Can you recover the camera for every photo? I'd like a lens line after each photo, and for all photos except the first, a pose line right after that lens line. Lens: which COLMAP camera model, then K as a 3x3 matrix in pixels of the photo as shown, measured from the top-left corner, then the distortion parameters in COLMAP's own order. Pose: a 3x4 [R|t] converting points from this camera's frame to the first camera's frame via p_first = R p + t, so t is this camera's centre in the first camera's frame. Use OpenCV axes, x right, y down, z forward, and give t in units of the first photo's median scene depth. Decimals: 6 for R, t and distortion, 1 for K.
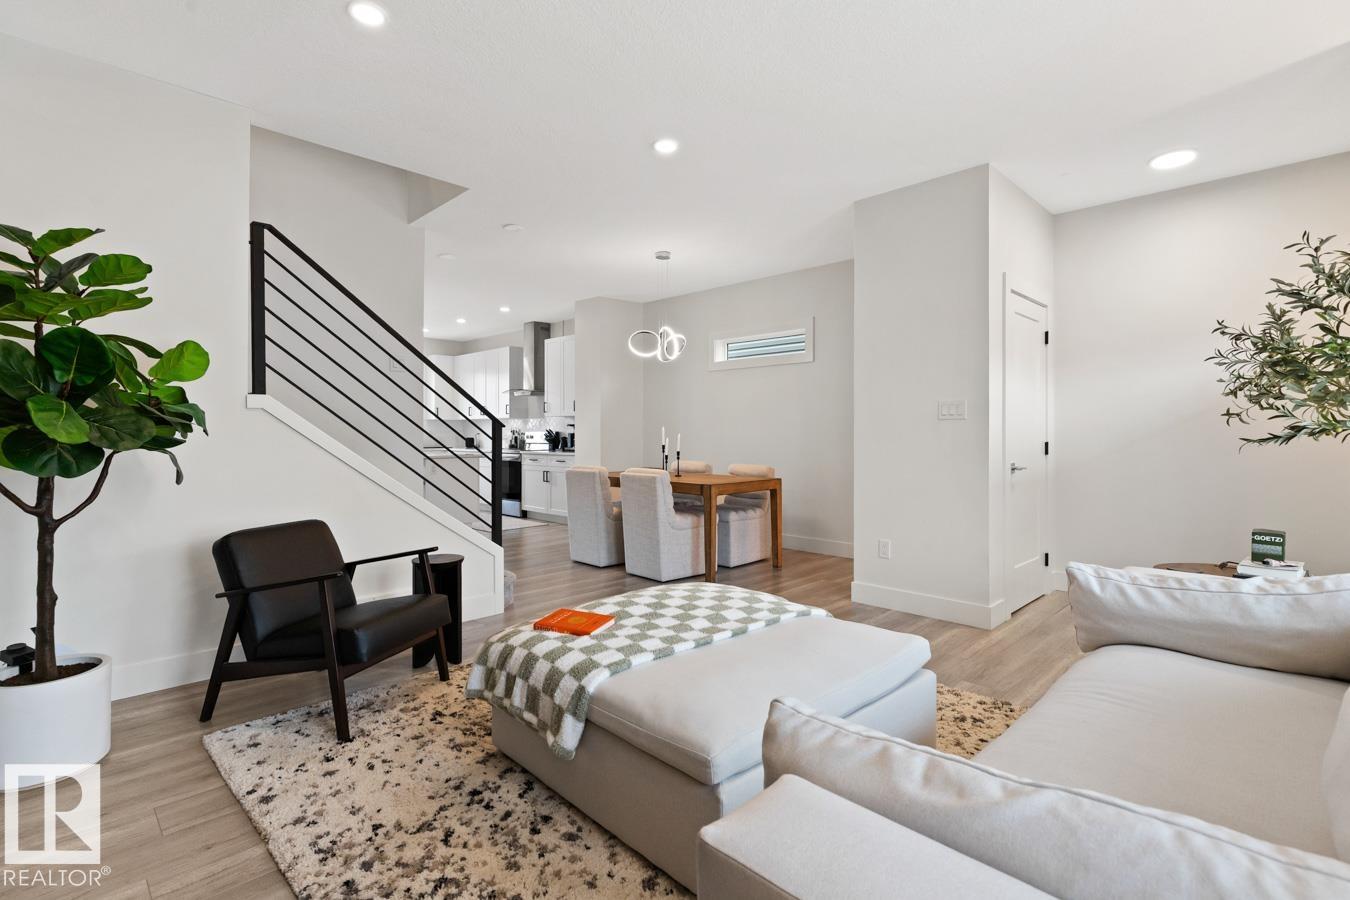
lens RADIAL K [[634.3, 0, 683.6], [0, 634.3, 428.4], [0, 0, 1]] dist [-0.000539, -0.000143]
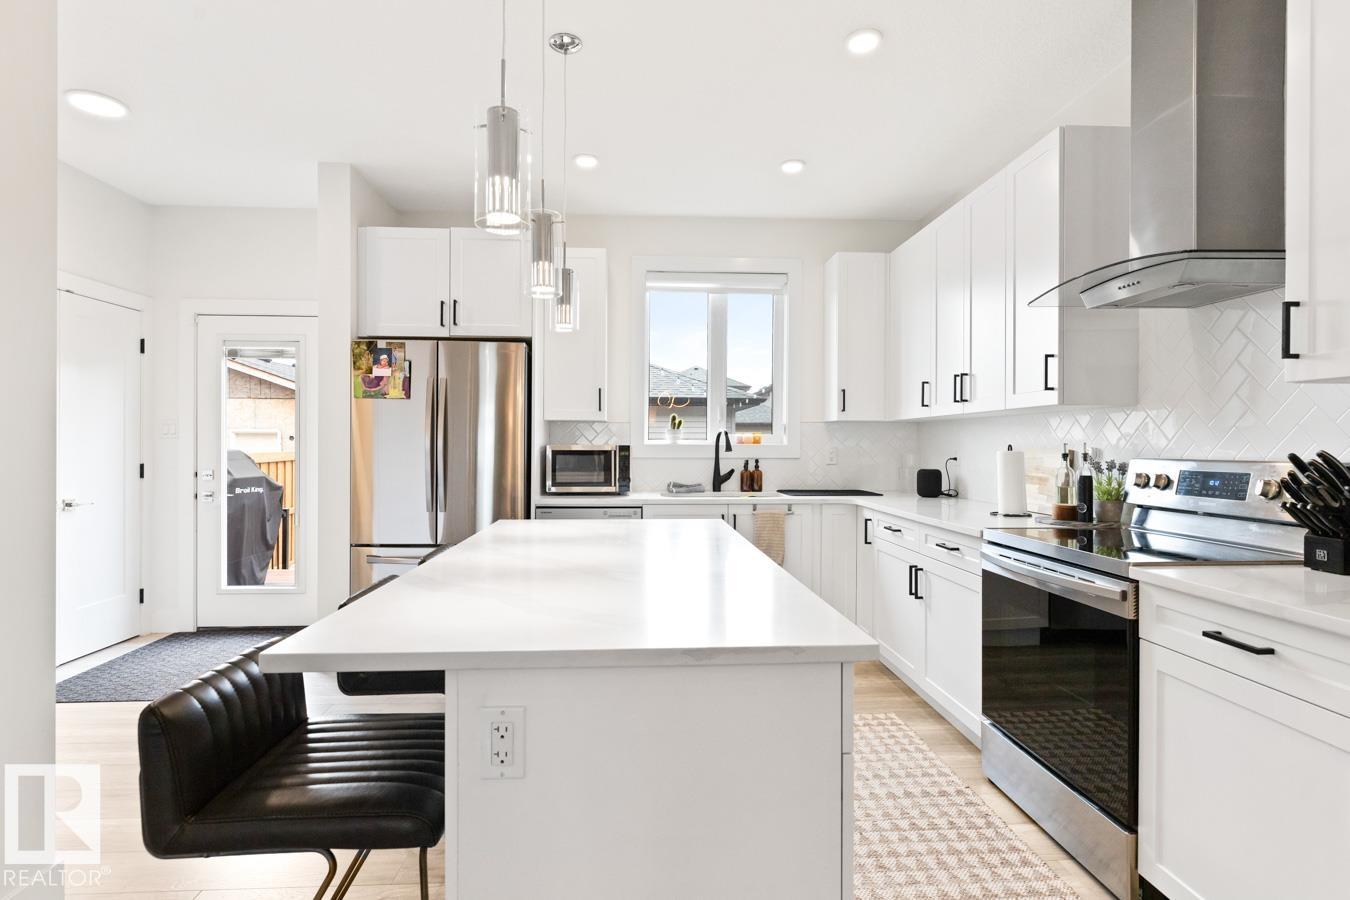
lens RADIAL K [[685.5, 0, 673.4], [0, 685.5, 442.9], [0, 0, 1]] dist [-0.002411, -0.001518]
pose [[0.730453, 0.001474, -0.682962, -0.218276], [0.000851, 0.999995, 0.003069, -0.002348], [0.682963, -0.002823, 0.730448, 0.757693]]
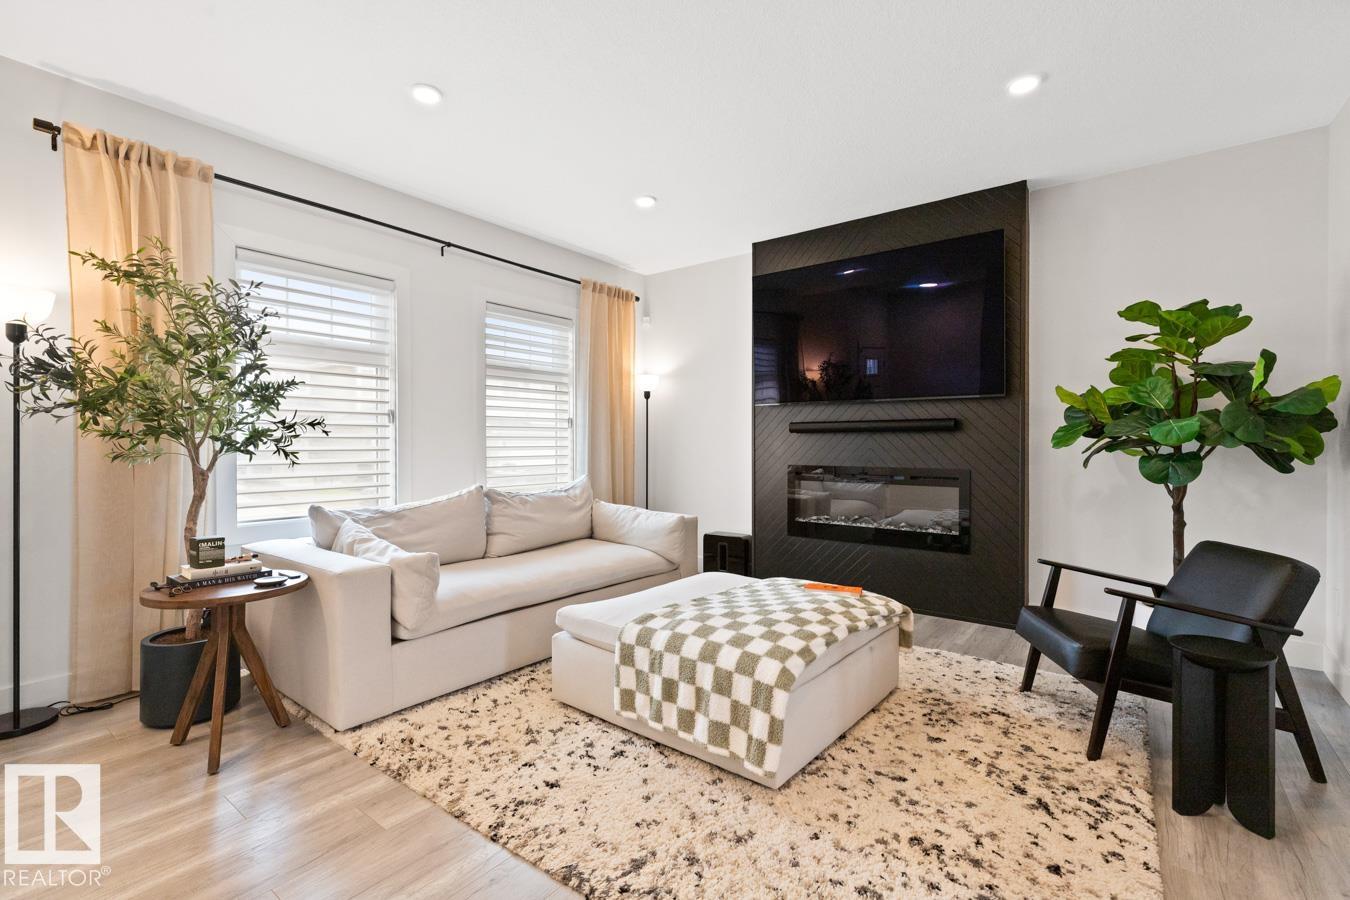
lens RADIAL K [[614.5, 0, 669.0], [0, 614.5, 446.2], [0, 0, 1]] dist [0.003464, 0.000113]
pose [[-0.994212, -0.001909, -0.107415, 0.077589], [-0.001636, 0.999995, -0.002627, 0.005268], [0.107420, -0.002436, -0.994211, 0.578817]]
